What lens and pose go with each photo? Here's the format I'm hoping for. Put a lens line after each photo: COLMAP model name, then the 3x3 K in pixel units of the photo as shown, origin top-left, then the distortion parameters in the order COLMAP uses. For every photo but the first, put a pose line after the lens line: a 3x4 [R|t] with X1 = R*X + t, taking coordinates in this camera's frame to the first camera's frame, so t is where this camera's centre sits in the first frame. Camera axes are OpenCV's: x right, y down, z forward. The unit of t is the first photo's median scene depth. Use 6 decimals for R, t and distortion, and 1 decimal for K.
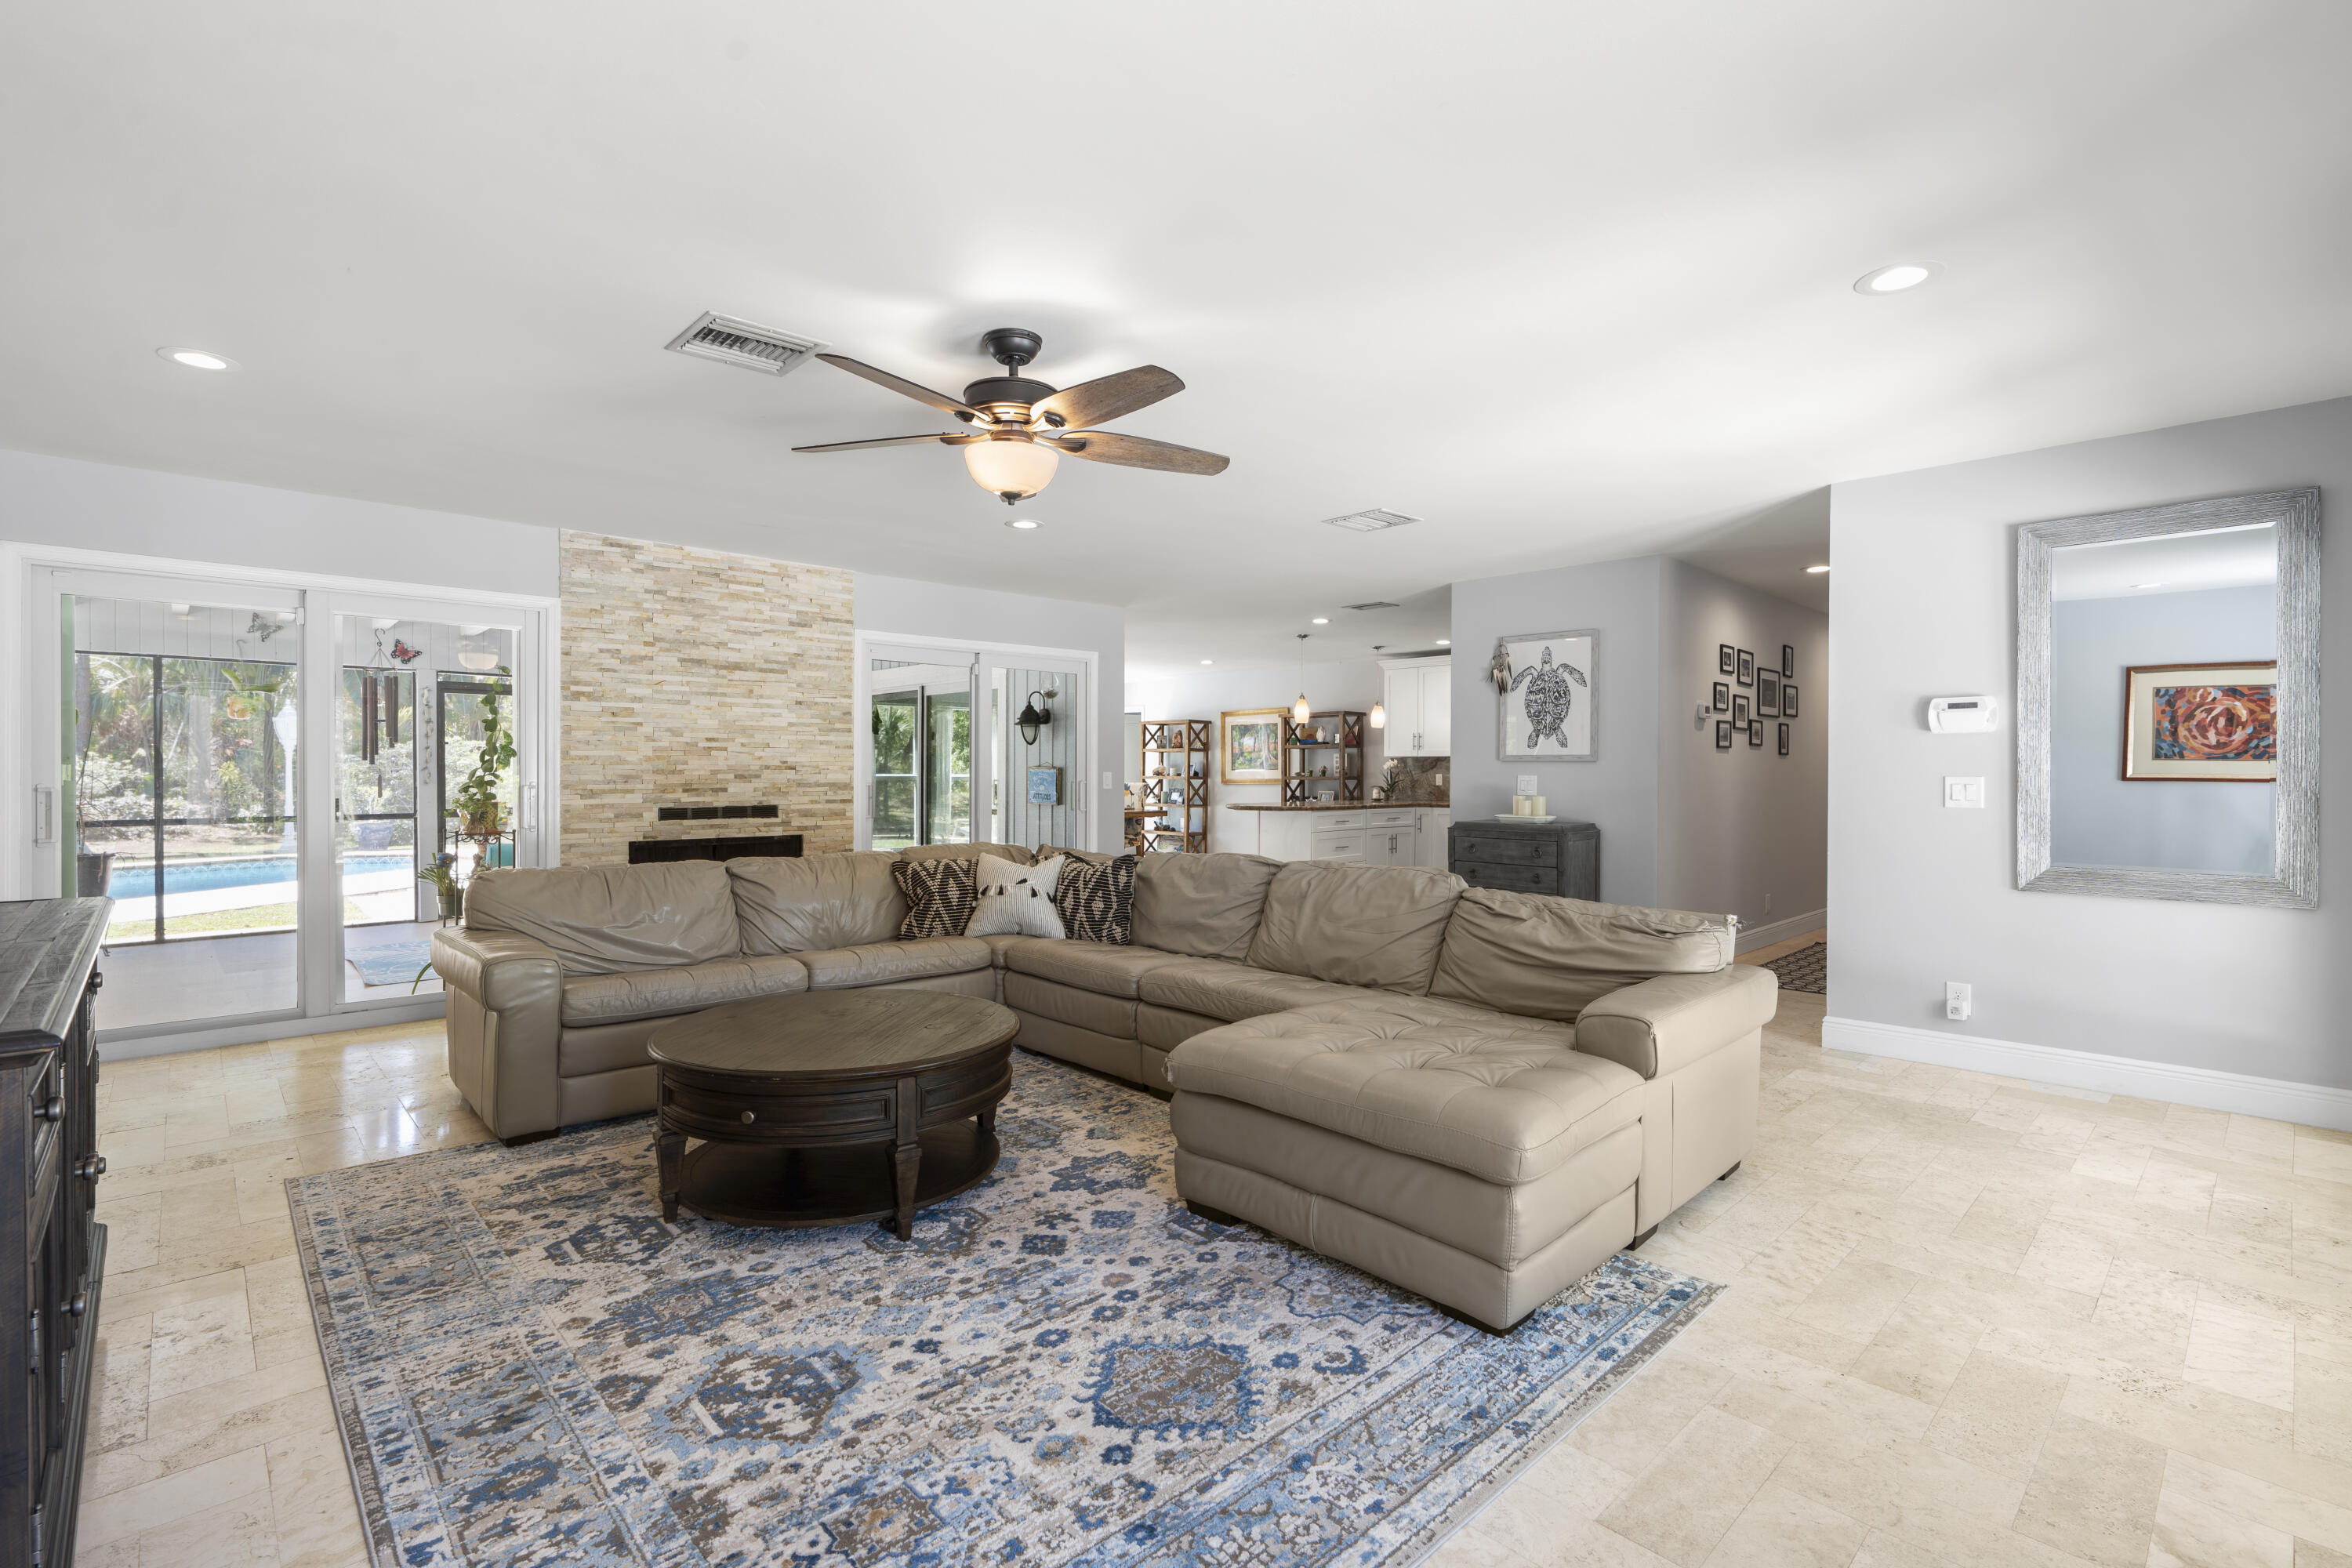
lens RADIAL K [[1063.4, 0, 1182.4], [0, 1063.4, 776.0], [0, 0, 1]] dist [-0.004975, 0.000174]
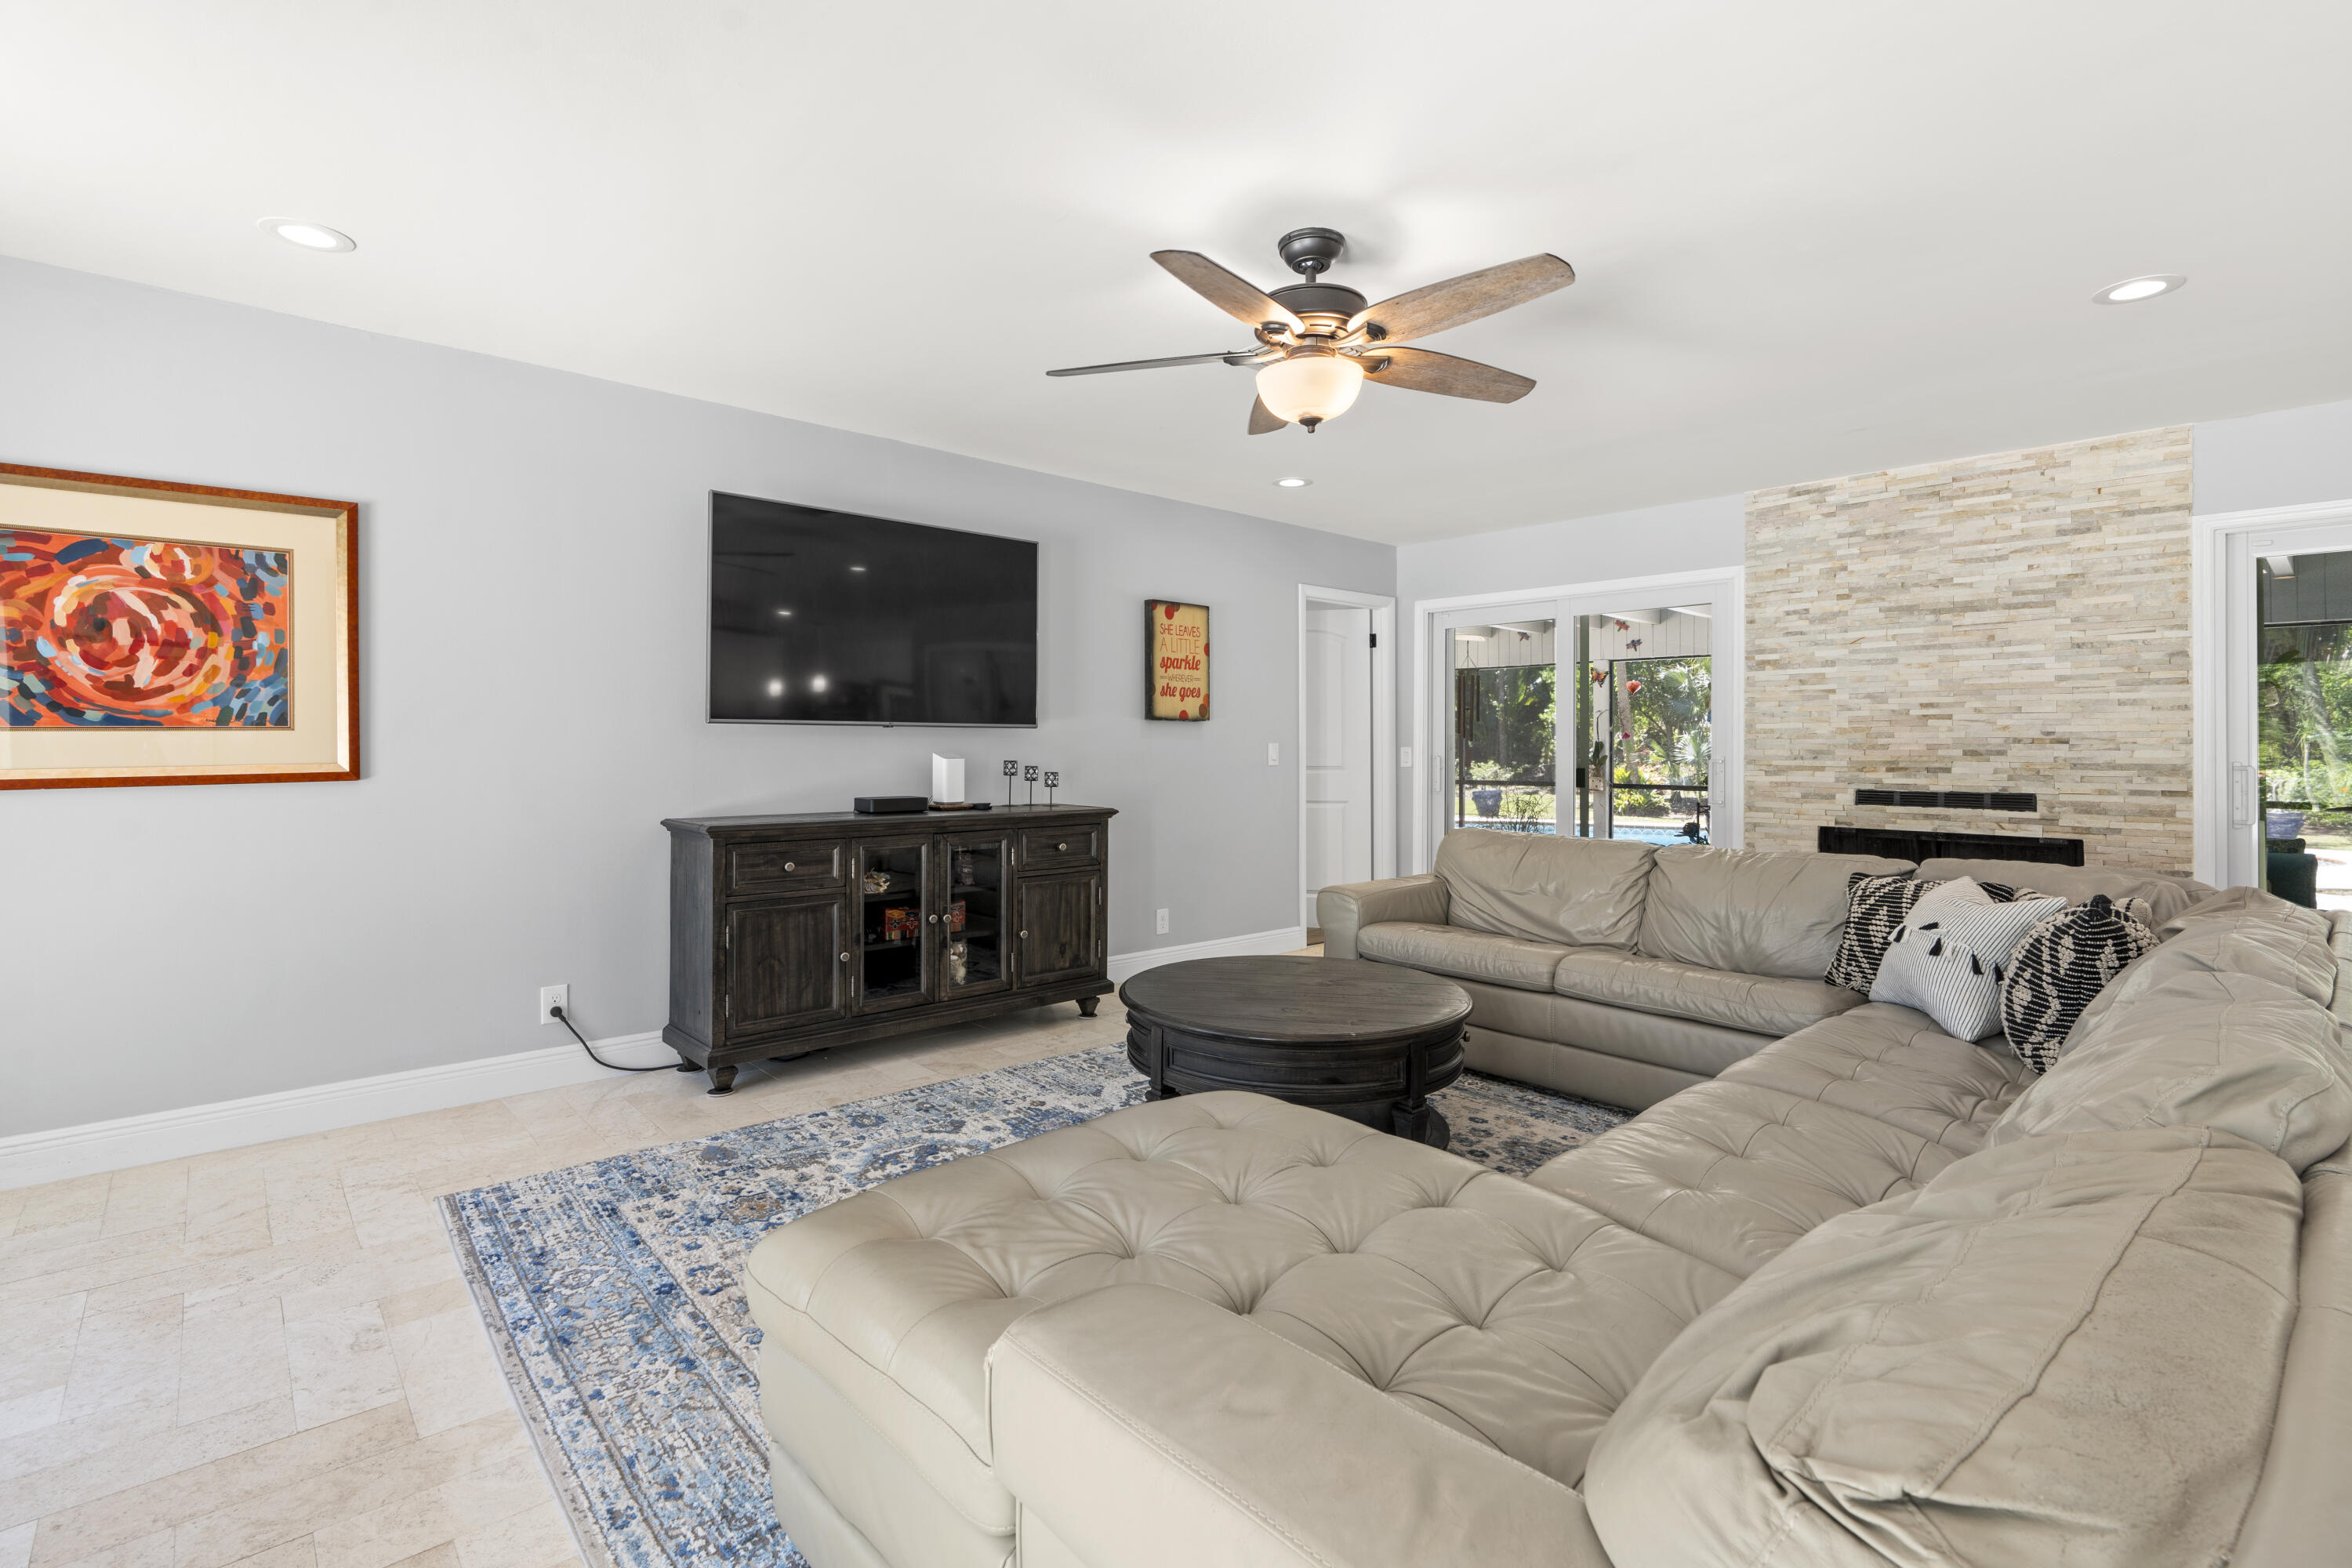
lens RADIAL K [[1084.9, 0, 1164.3], [0, 1084.9, 745.0], [0, 0, 1]] dist [-0.011082, 0.000253]
pose [[-0.034270, -0.003134, -0.999408, 0.388452], [-0.008700, 0.999958, -0.002837, 0.002117], [0.999375, 0.008598, -0.034296, 0.489504]]
